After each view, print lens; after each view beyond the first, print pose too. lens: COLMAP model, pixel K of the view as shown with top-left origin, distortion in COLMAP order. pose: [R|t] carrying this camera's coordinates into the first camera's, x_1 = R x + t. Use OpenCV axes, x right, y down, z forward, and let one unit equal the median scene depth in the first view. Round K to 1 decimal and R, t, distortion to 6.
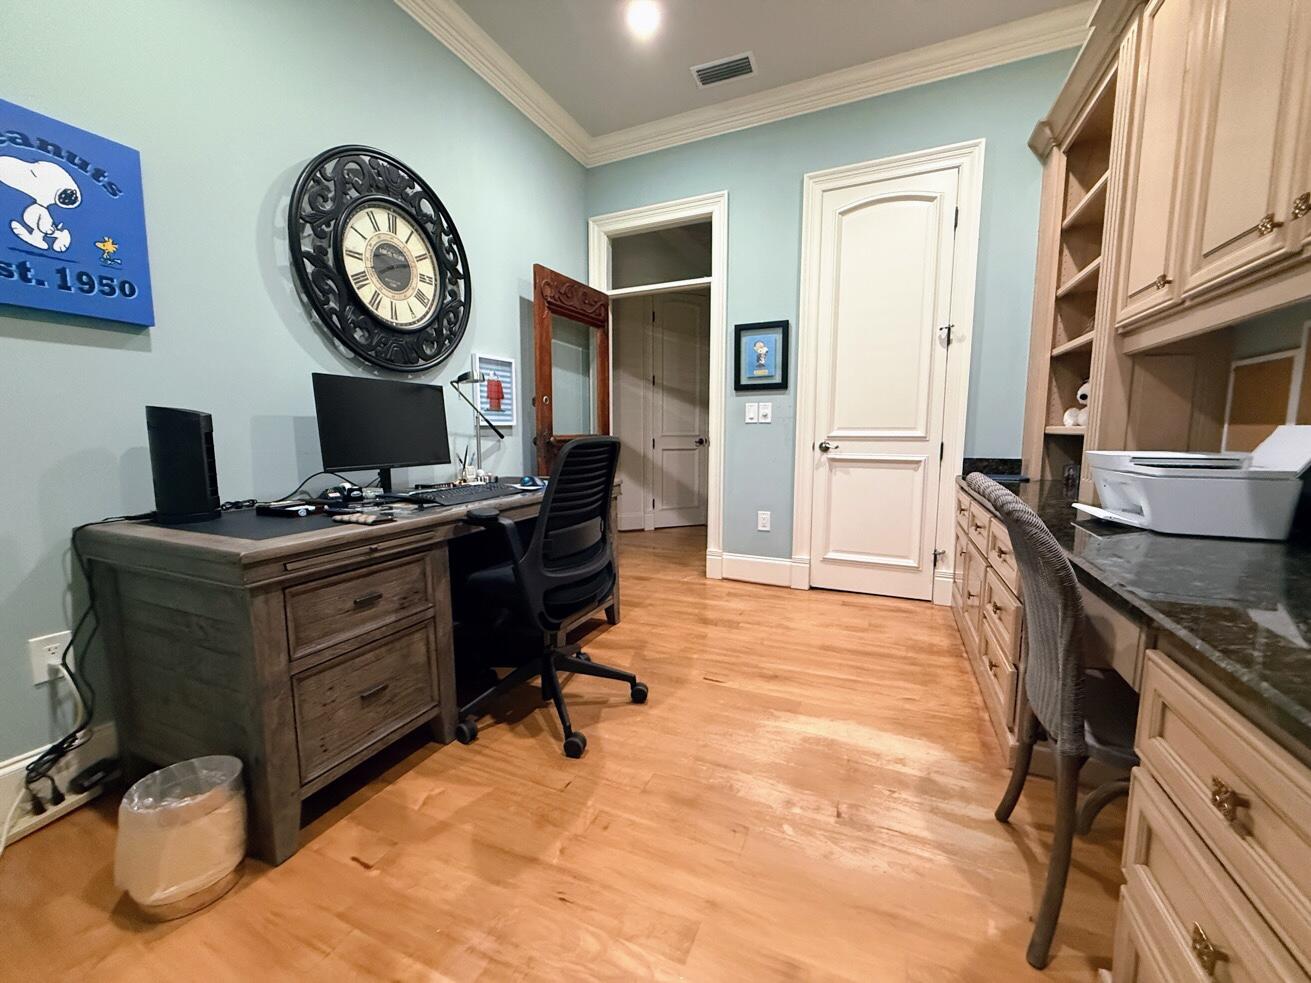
lens RADIAL K [[523.1, 0, 655.2], [0, 523.1, 489.7], [0, 0, 1]] dist [-0.000692, 0.000173]
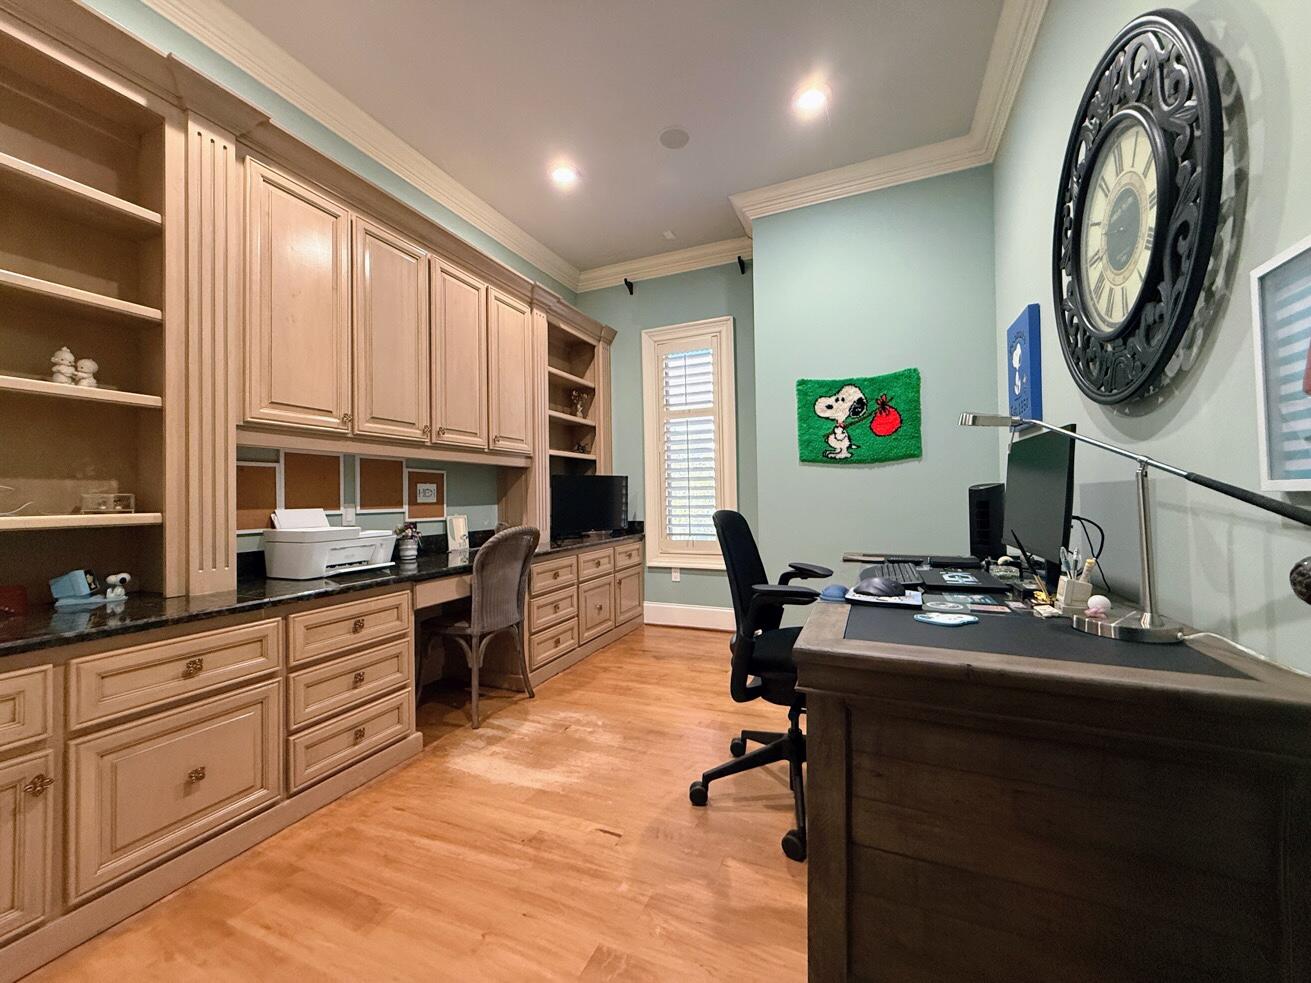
lens RADIAL K [[523.1, 0, 653.4], [0, 523.1, 487.5], [0, 0, 1]] dist [-0.000692, 0.000173]
pose [[-0.999724, 0.019004, -0.013777, 0.062777], [0.017672, 0.995681, 0.091139, -0.276318], [0.015450, 0.090871, -0.995743, 2.267045]]
